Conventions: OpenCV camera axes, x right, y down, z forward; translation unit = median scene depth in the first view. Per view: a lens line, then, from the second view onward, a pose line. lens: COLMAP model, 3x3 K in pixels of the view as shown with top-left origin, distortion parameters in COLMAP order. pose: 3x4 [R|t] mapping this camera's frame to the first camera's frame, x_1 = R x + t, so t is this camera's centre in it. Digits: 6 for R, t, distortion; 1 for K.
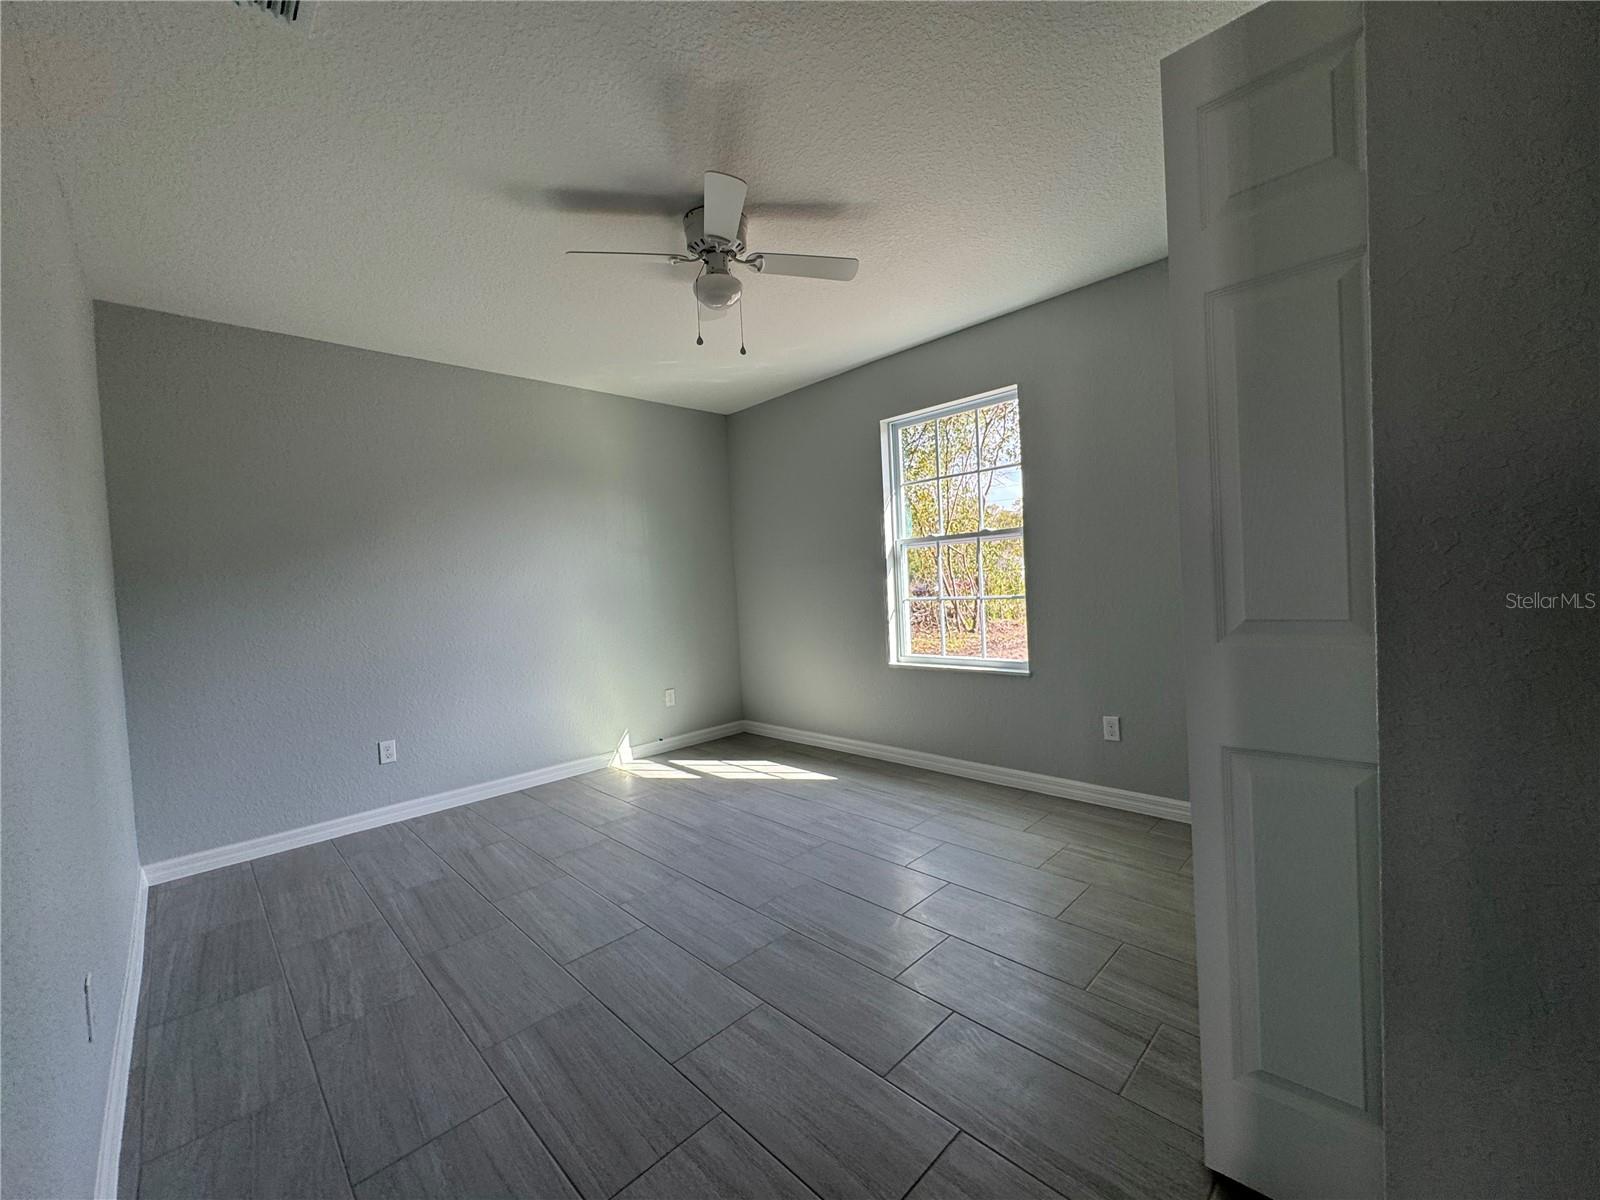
lens RADIAL K [[642.8, 0, 785.8], [0, 642.8, 589.1], [0, 0, 1]] dist [0.000823, 0.000429]
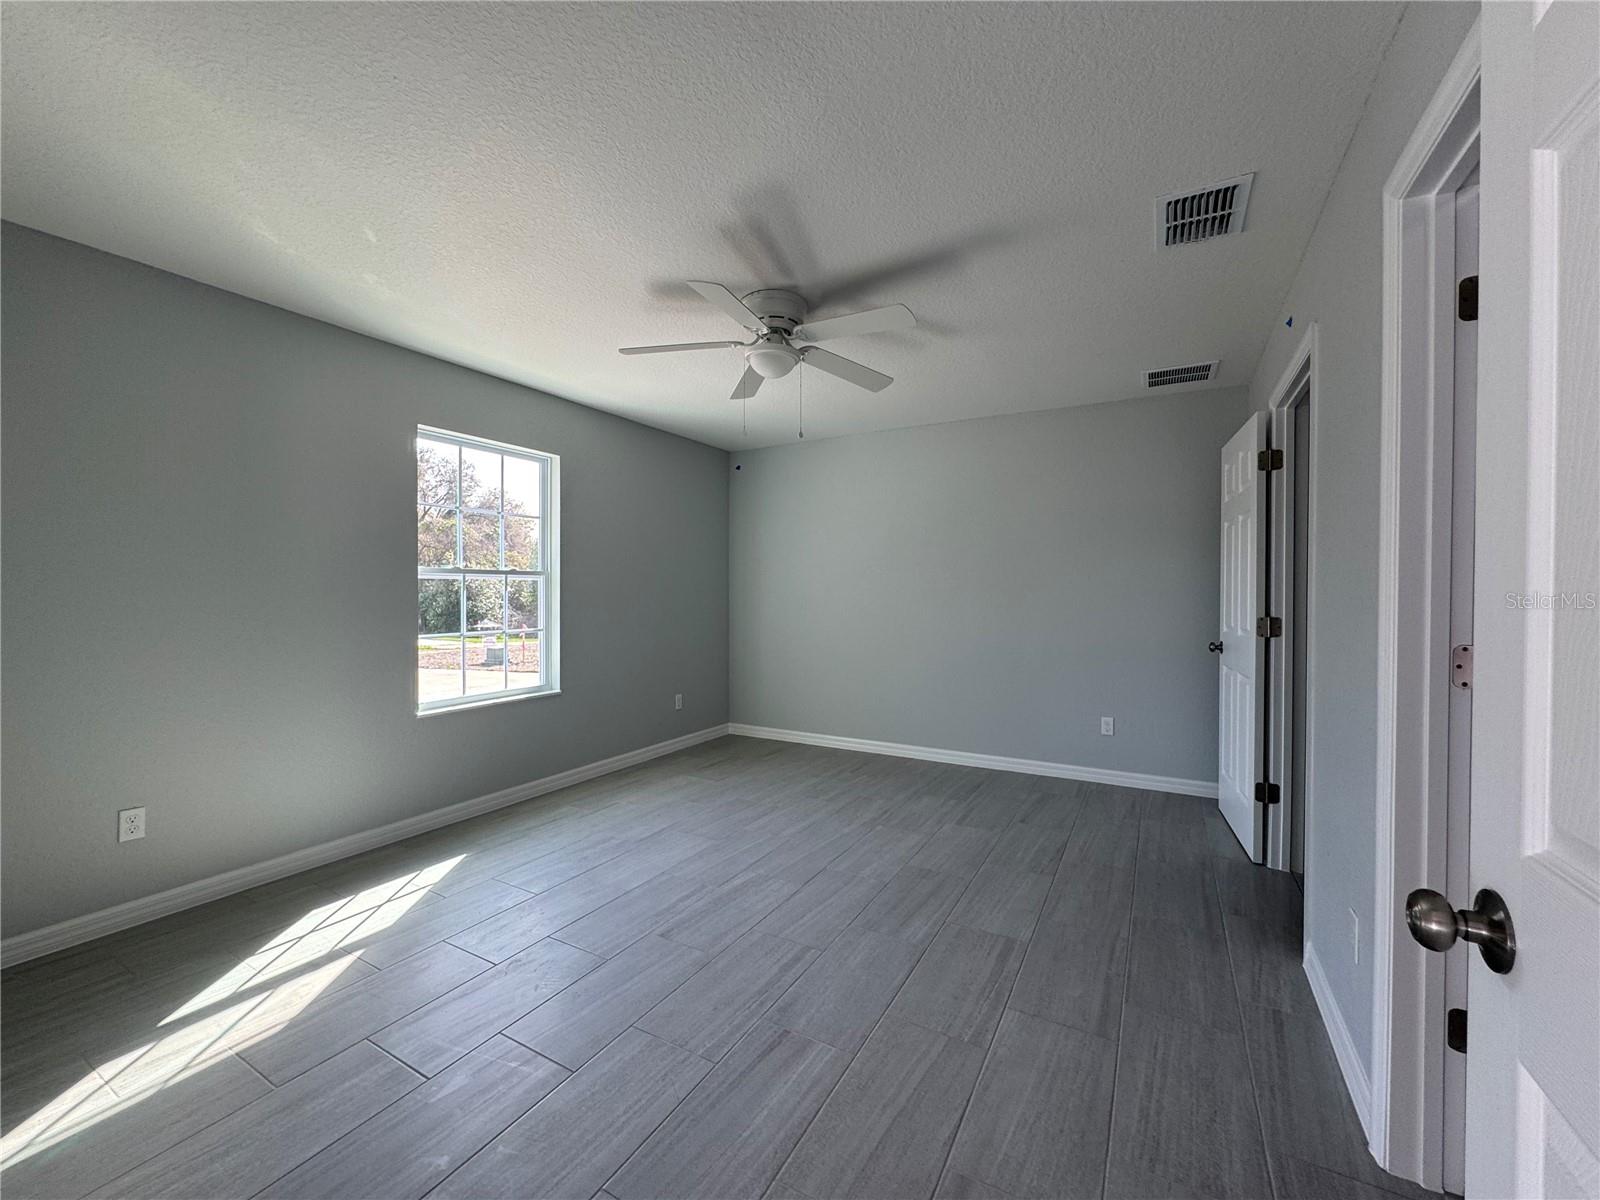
lens RADIAL K [[642.8, 0, 801.0], [0, 642.8, 604.7], [0, 0, 1]] dist [0.000823, 0.000429]
pose [[-0.269101, 0.034753, 0.962485, -0.806188], [0.036331, 0.999004, -0.025914, 0.013174], [-0.962427, 0.027994, -0.270095, 0.771579]]
